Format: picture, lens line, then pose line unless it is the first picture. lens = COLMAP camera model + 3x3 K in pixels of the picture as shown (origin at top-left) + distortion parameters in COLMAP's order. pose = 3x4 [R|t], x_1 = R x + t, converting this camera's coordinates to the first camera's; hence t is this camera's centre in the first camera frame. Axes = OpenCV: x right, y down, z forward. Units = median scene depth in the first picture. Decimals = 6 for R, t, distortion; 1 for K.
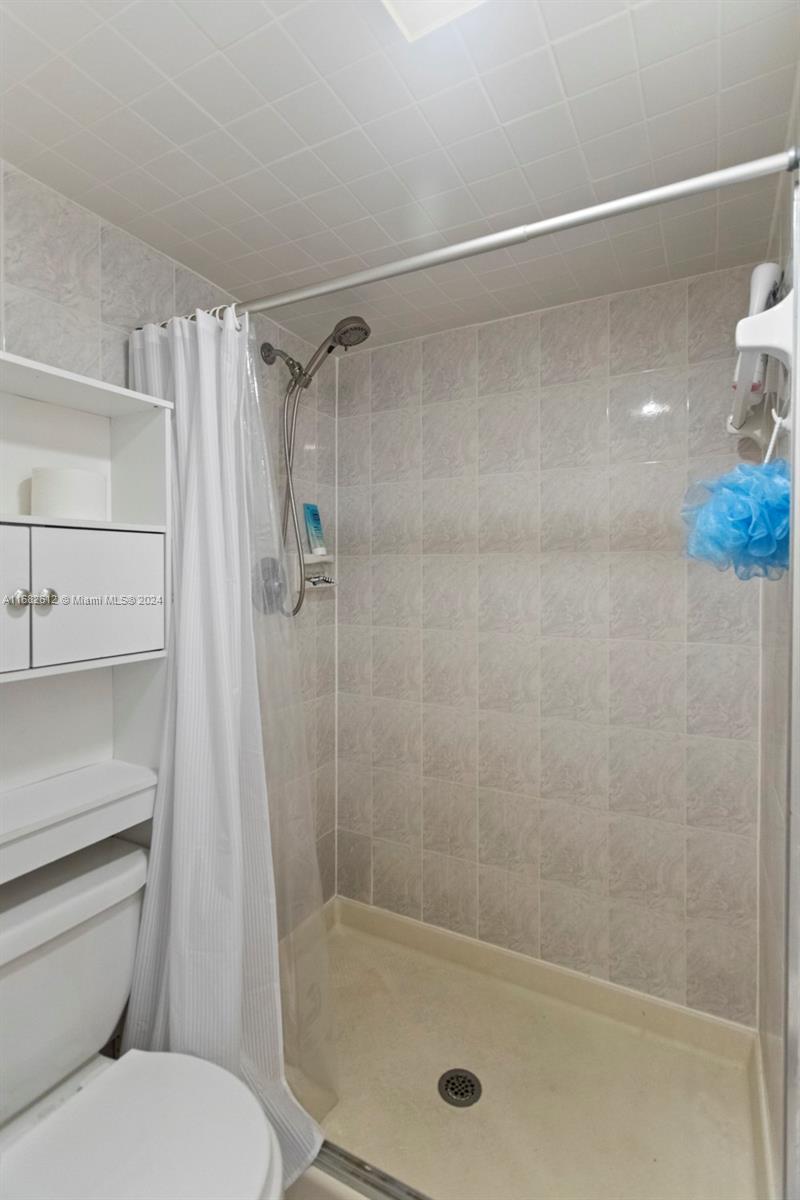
lens RADIAL K [[572.1, 0, 396.2], [0, 572.1, 580.5], [0, 0, 1]] dist [0.002563, -0.000078]
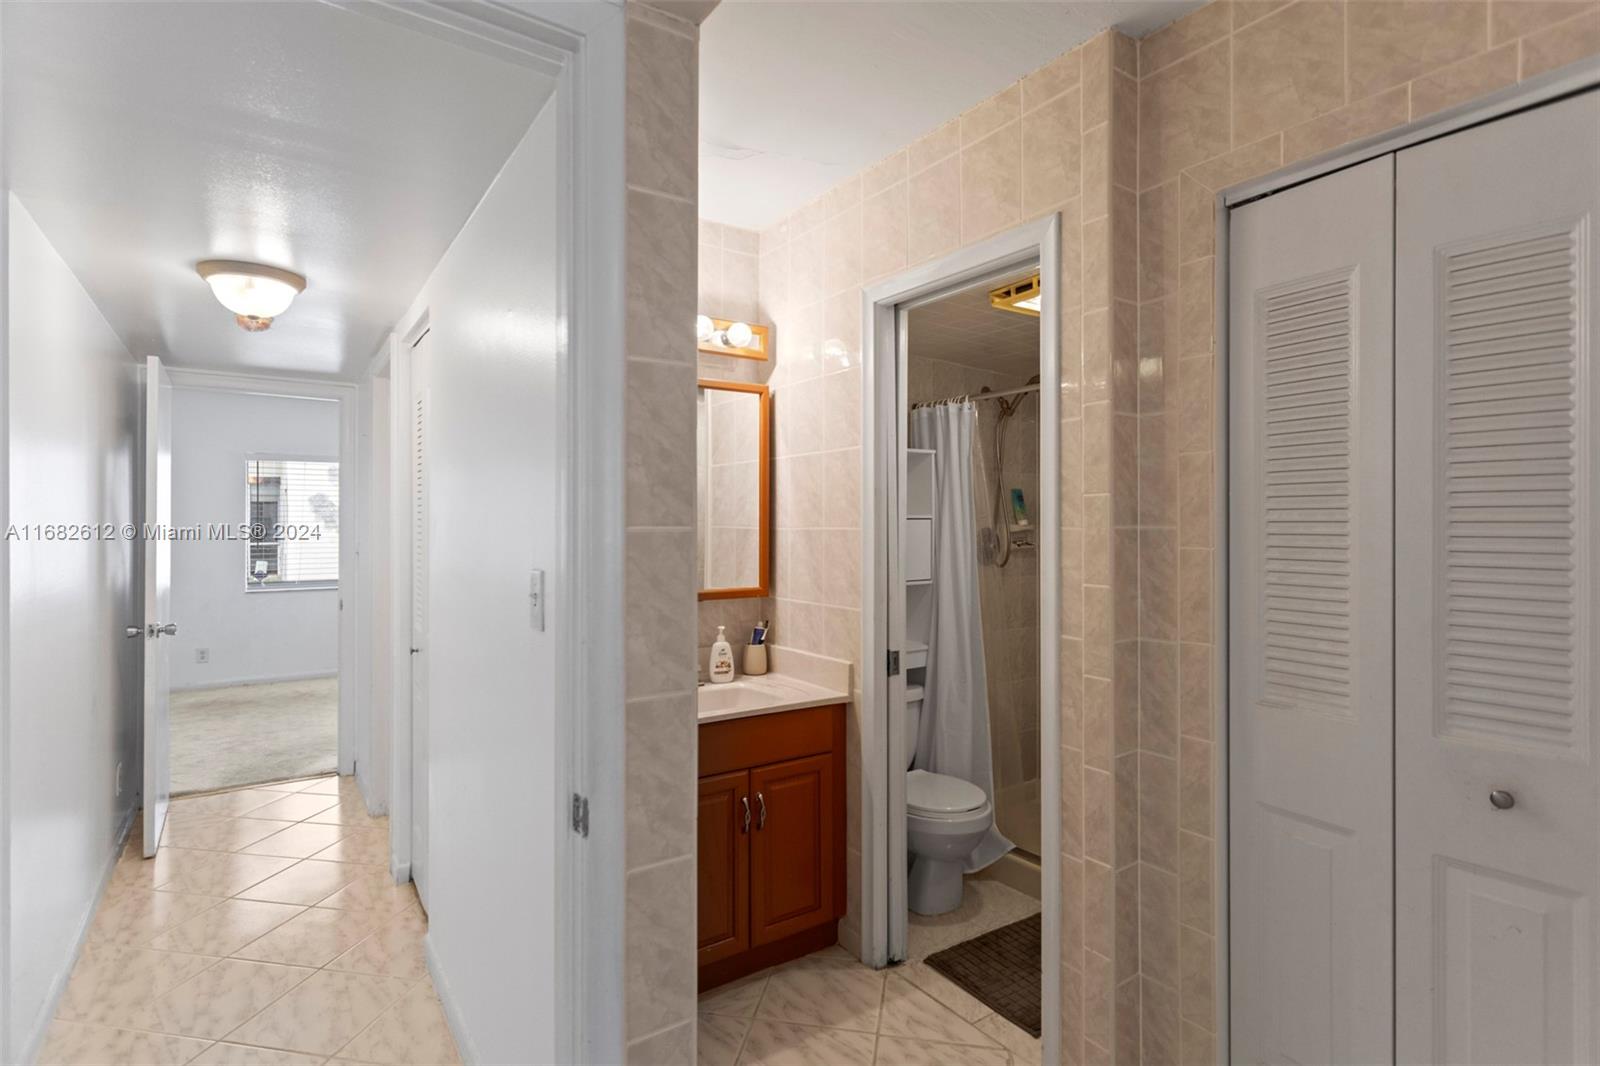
lens RADIAL K [[762.8, 0, 791.8], [0, 762.8, 527.6], [0, 0, 1]] dist [0.002563, -0.000078]
pose [[0.891551, -0.001148, -0.452918, 0.323850], [-0.004714, 0.999919, -0.011814, -0.022083], [0.452895, 0.012668, 0.891474, -1.438351]]
